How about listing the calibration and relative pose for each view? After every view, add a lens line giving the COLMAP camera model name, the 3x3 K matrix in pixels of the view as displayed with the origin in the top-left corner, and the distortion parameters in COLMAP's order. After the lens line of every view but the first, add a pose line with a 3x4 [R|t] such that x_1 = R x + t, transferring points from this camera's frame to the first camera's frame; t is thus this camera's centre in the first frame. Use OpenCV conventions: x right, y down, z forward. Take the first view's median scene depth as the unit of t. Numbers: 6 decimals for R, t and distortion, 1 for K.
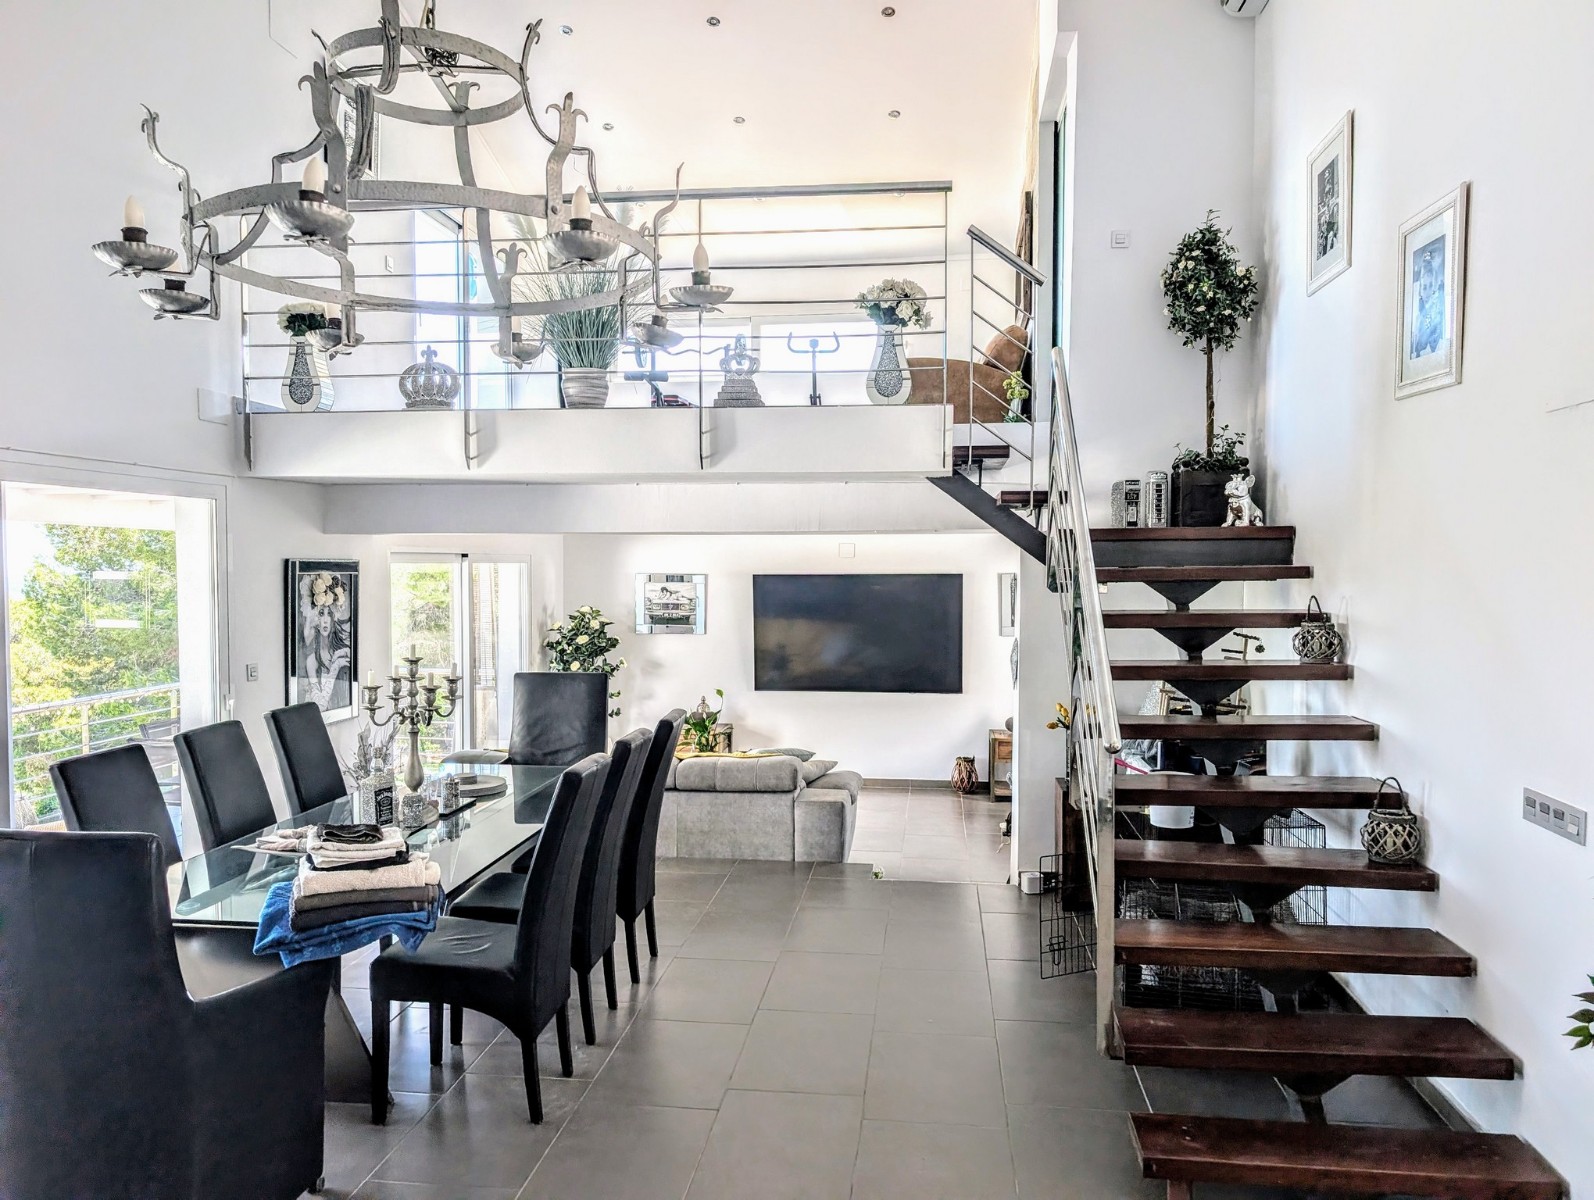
lens RADIAL K [[1147.9, 0, 788.9], [0, 1147.9, 604.3], [0, 0, 1]] dist [0.033056, -0.031504]
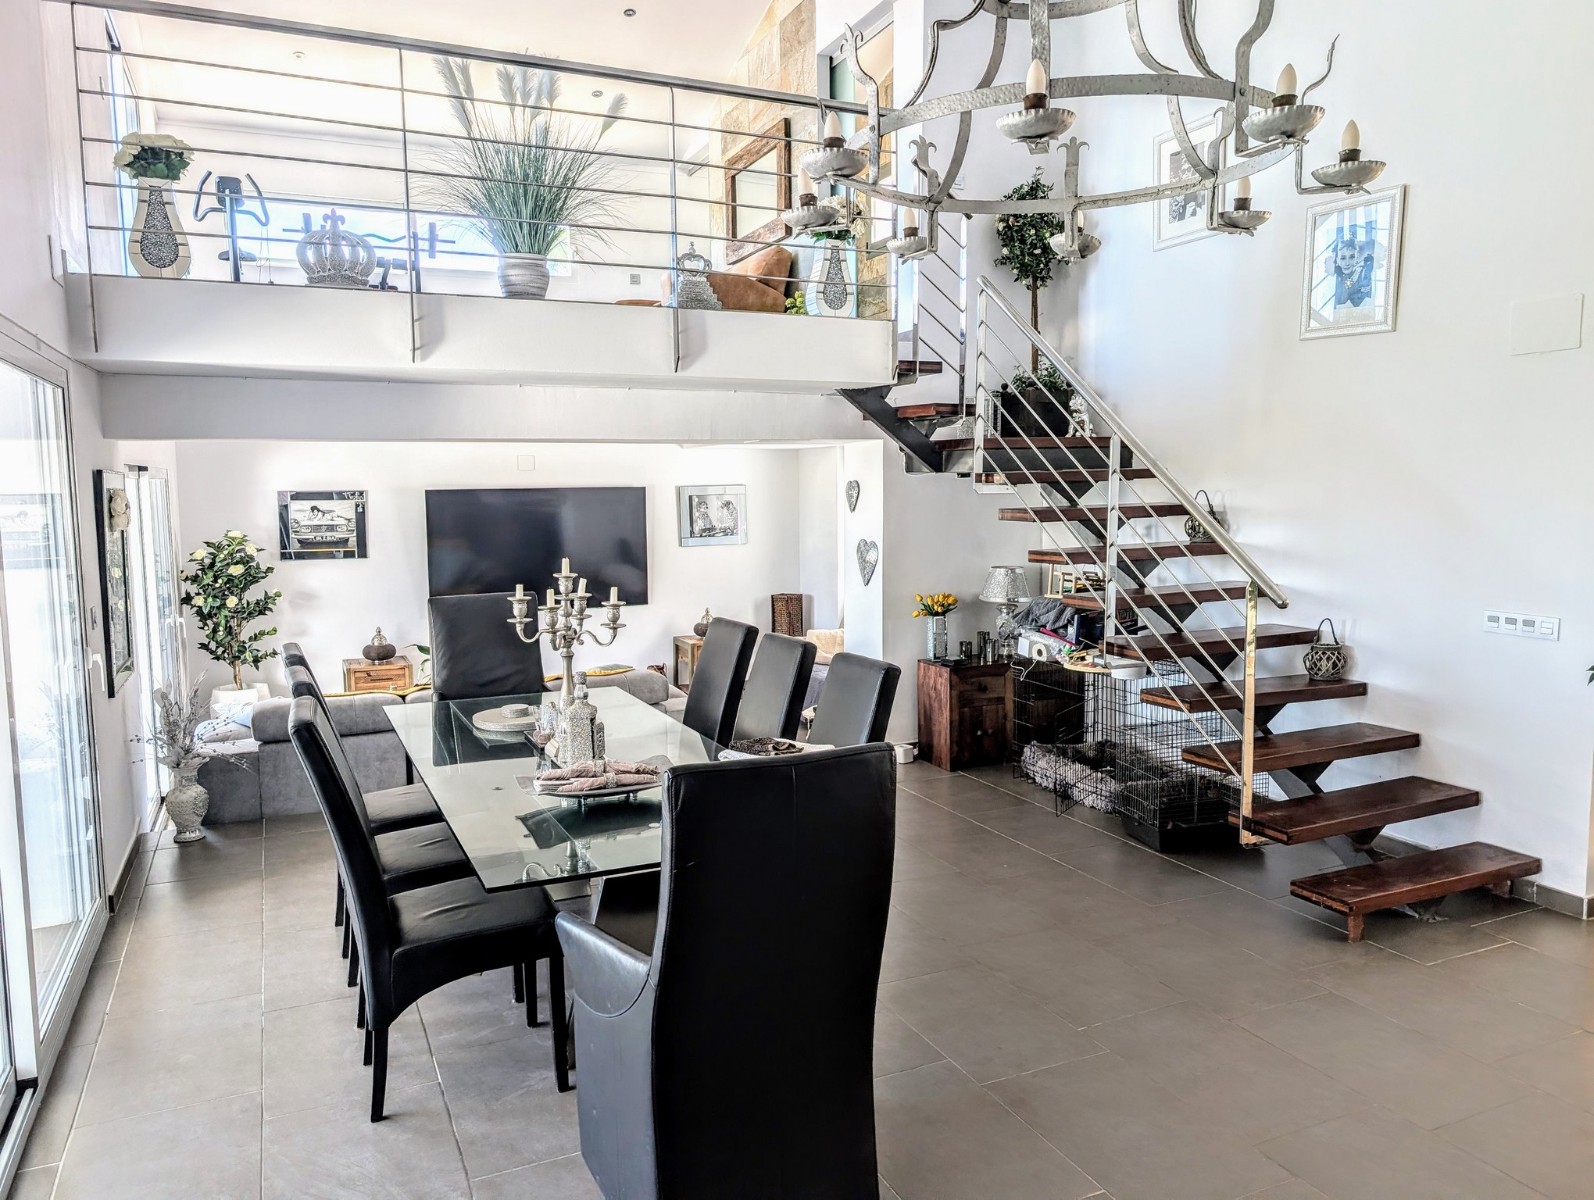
lens RADIAL K [[1147.9, 0, 786.6], [0, 1147.9, 594.1], [0, 0, 1]] dist [0.033056, -0.031504]
pose [[0.853786, -0.062057, 0.516912, -0.481089], [0.031060, 0.997174, 0.068412, 0.004961], [-0.519696, -0.042354, 0.853301, 0.109286]]
